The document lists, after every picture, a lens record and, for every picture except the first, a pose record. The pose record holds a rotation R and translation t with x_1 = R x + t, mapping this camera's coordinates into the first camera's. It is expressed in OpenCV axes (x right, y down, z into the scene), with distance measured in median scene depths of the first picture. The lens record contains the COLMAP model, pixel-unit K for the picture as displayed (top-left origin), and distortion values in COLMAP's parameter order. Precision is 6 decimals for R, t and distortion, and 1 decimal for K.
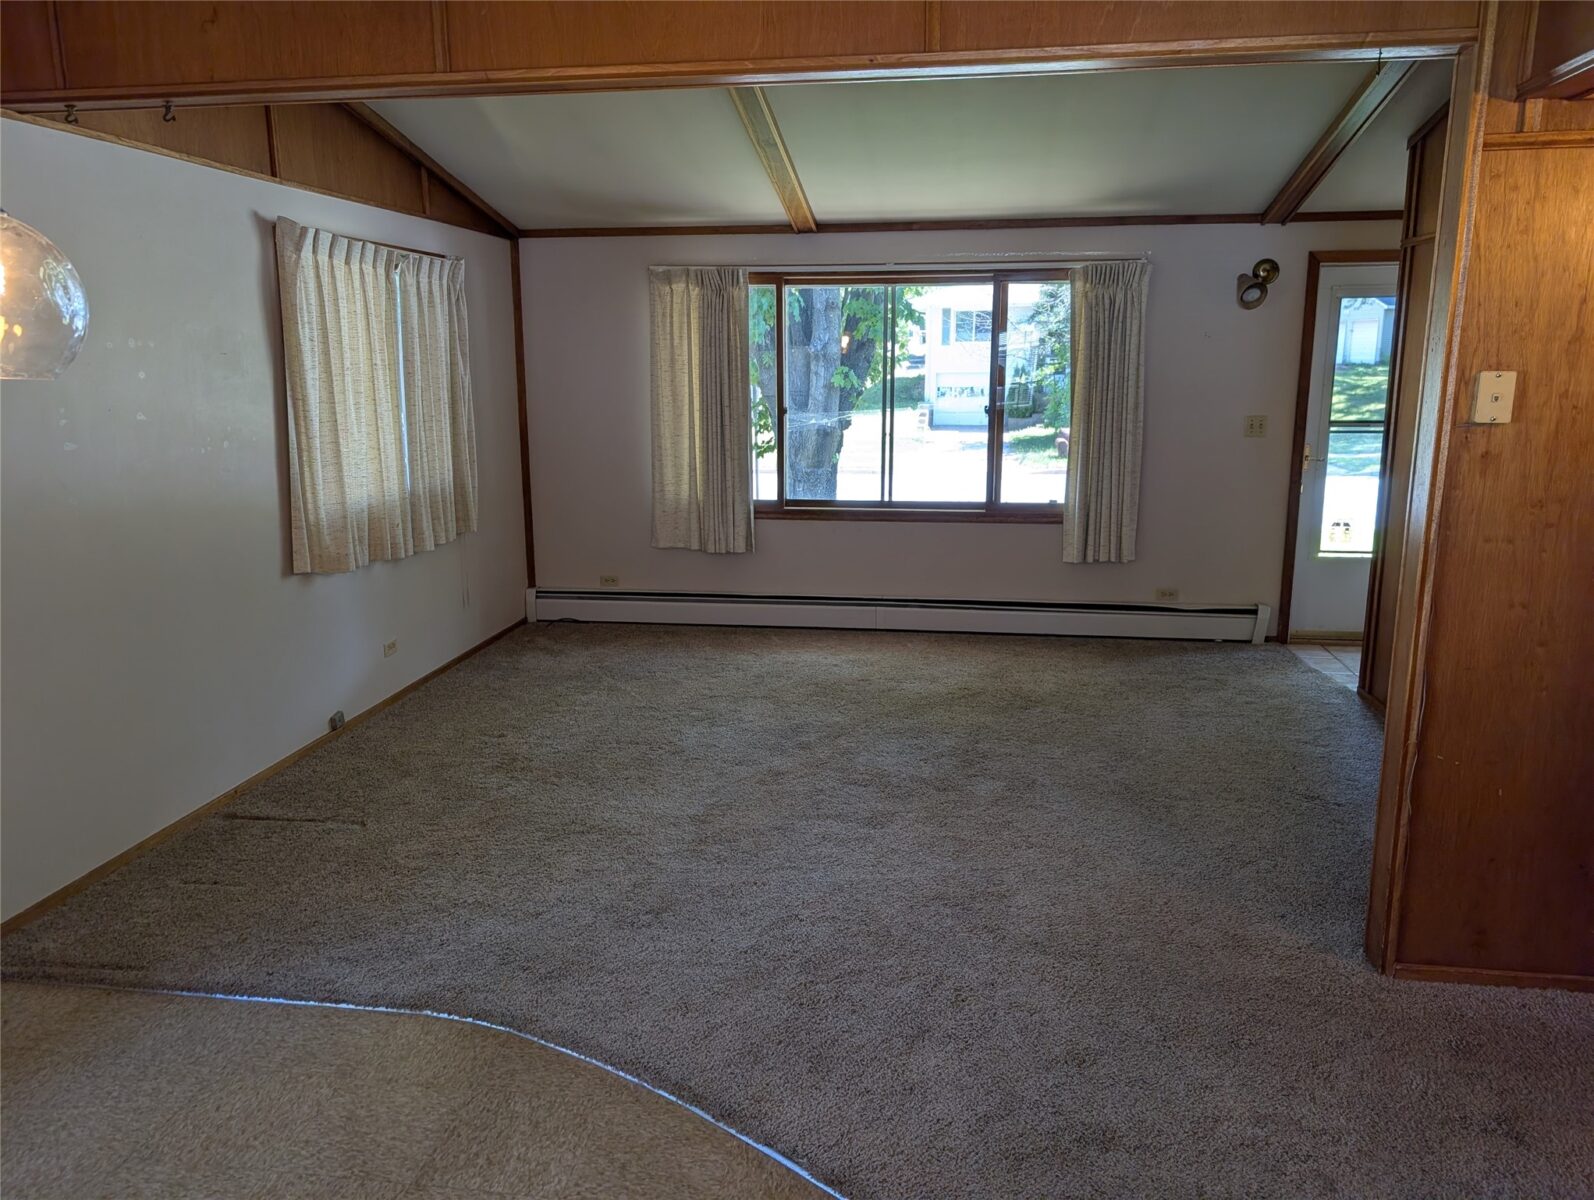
lens RADIAL K [[1148.4, 0, 800.9], [0, 1148.4, 601.8], [0, 0, 1]] dist [0.008629, -0.006819]
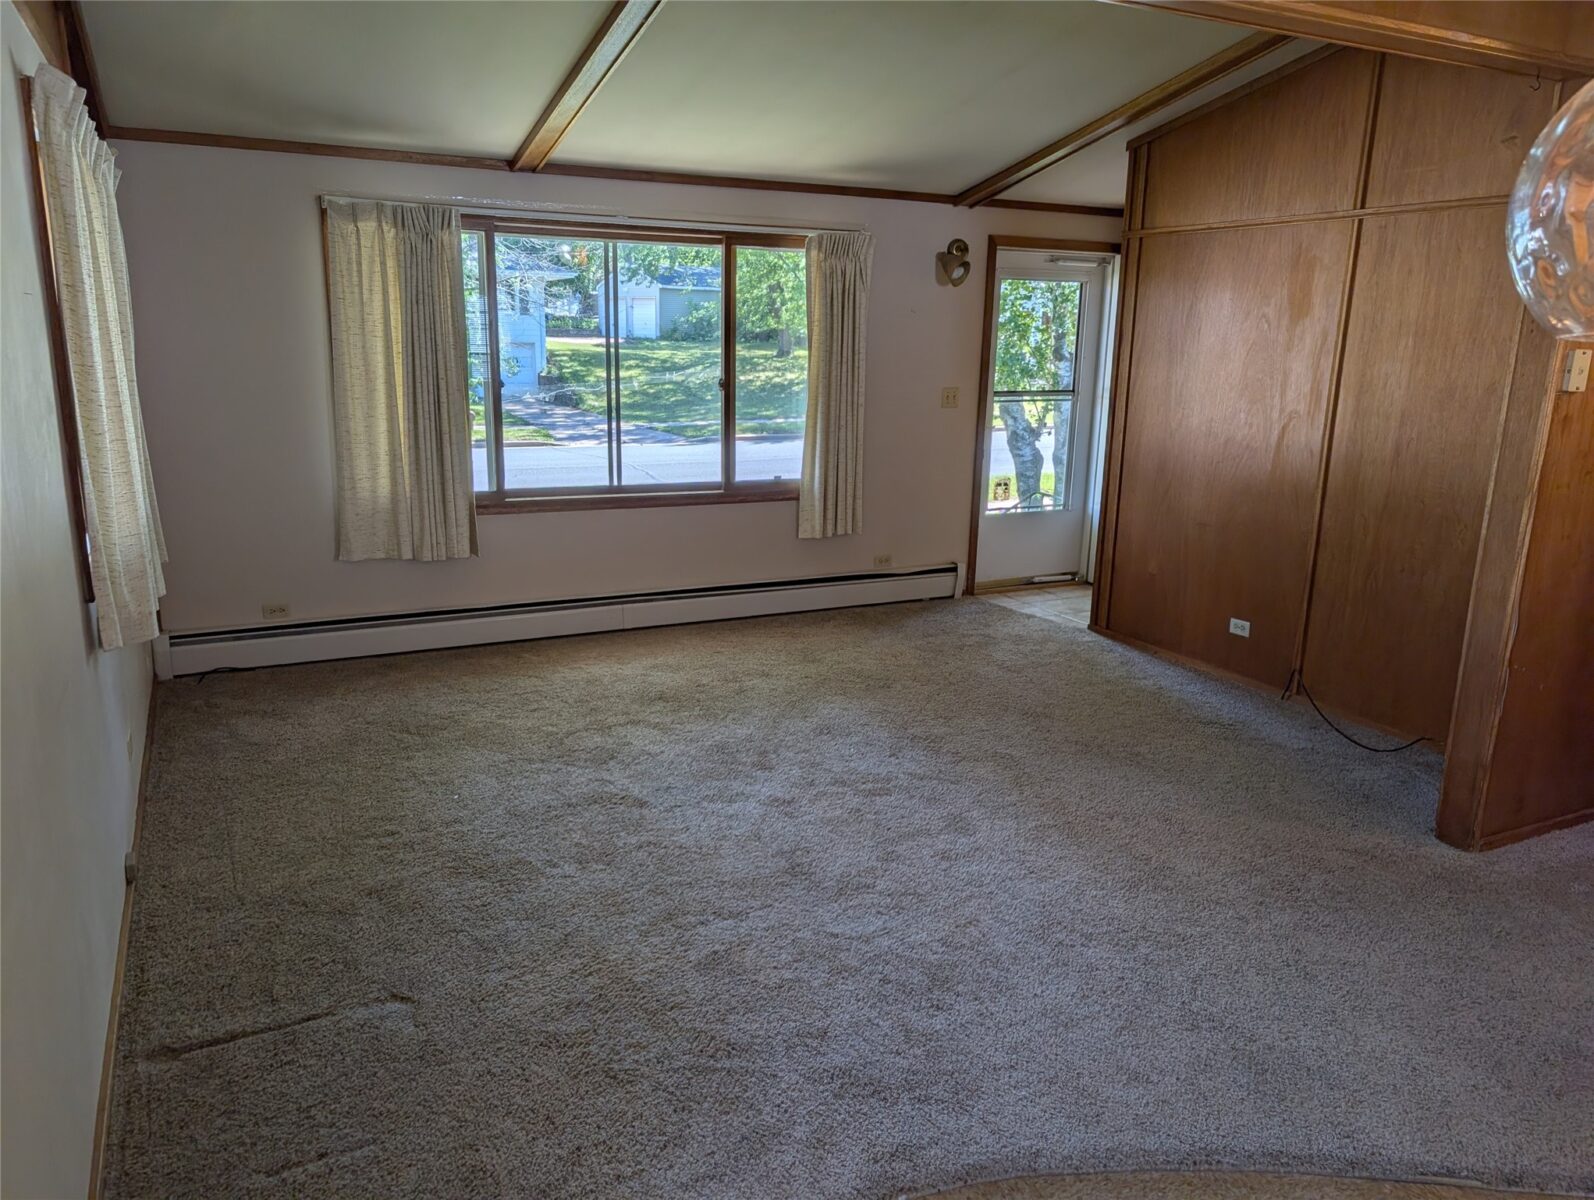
lens RADIAL K [[1146.7, 0, 796.3], [0, 1146.7, 622.2], [0, 0, 1]] dist [0.008485, -0.003750]
pose [[0.820688, -0.121473, 0.558315, -0.336518], [0.098226, 0.992587, 0.071572, -0.033616], [-0.562870, -0.003897, 0.826536, 0.188948]]
